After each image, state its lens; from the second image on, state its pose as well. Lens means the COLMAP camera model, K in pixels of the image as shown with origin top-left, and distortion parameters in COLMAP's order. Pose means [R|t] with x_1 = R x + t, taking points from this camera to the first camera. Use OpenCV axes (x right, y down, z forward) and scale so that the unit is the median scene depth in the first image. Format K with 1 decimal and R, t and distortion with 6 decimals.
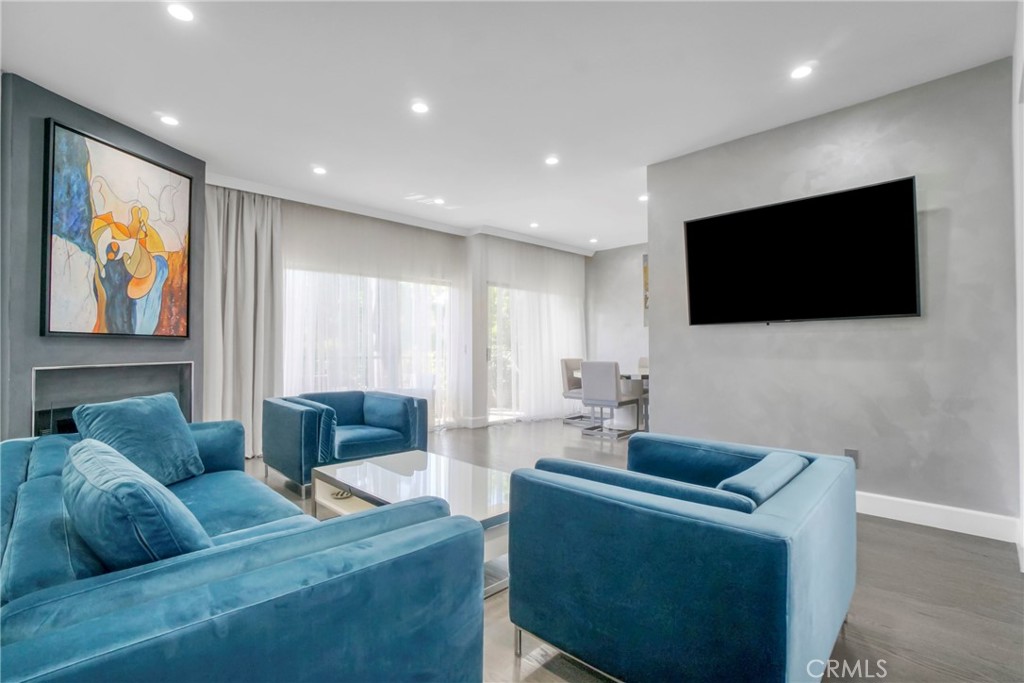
lens RADIAL K [[479.2, 0, 510.2], [0, 479.2, 344.6], [0, 0, 1]] dist [-0.049601, 0.019525]
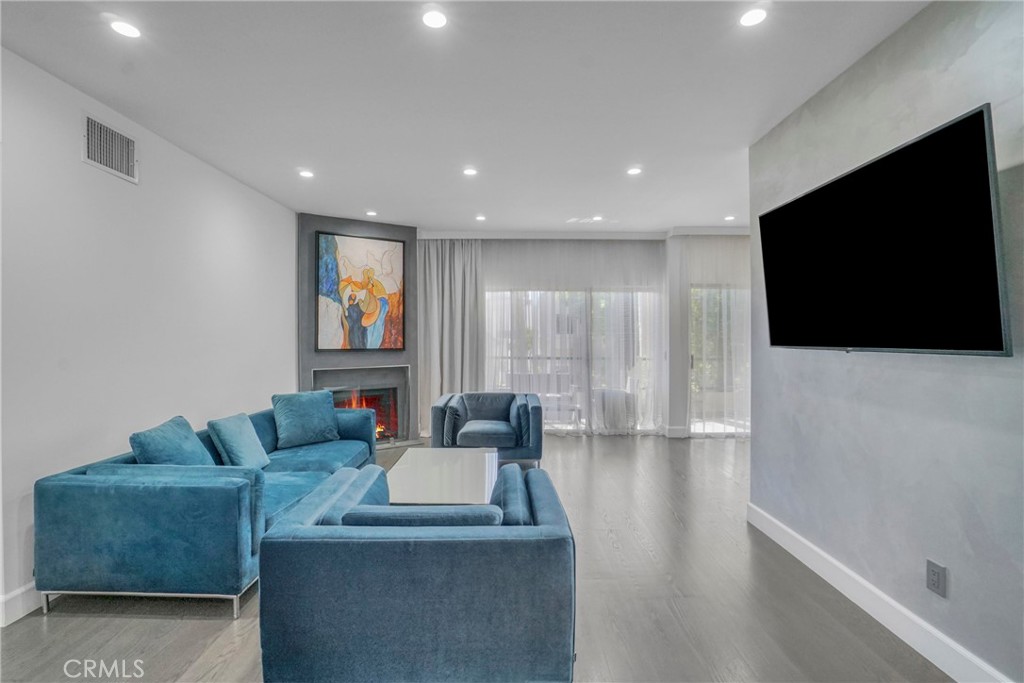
lens RADIAL K [[479.2, 0, 510.2], [0, 479.2, 344.6], [0, 0, 1]] dist [-0.049601, 0.019525]
pose [[0.720436, 0.013516, -0.693390, 0.679171], [0.003275, 0.999733, 0.022889, -0.070807], [0.693514, -0.018761, 0.720199, 0.154894]]
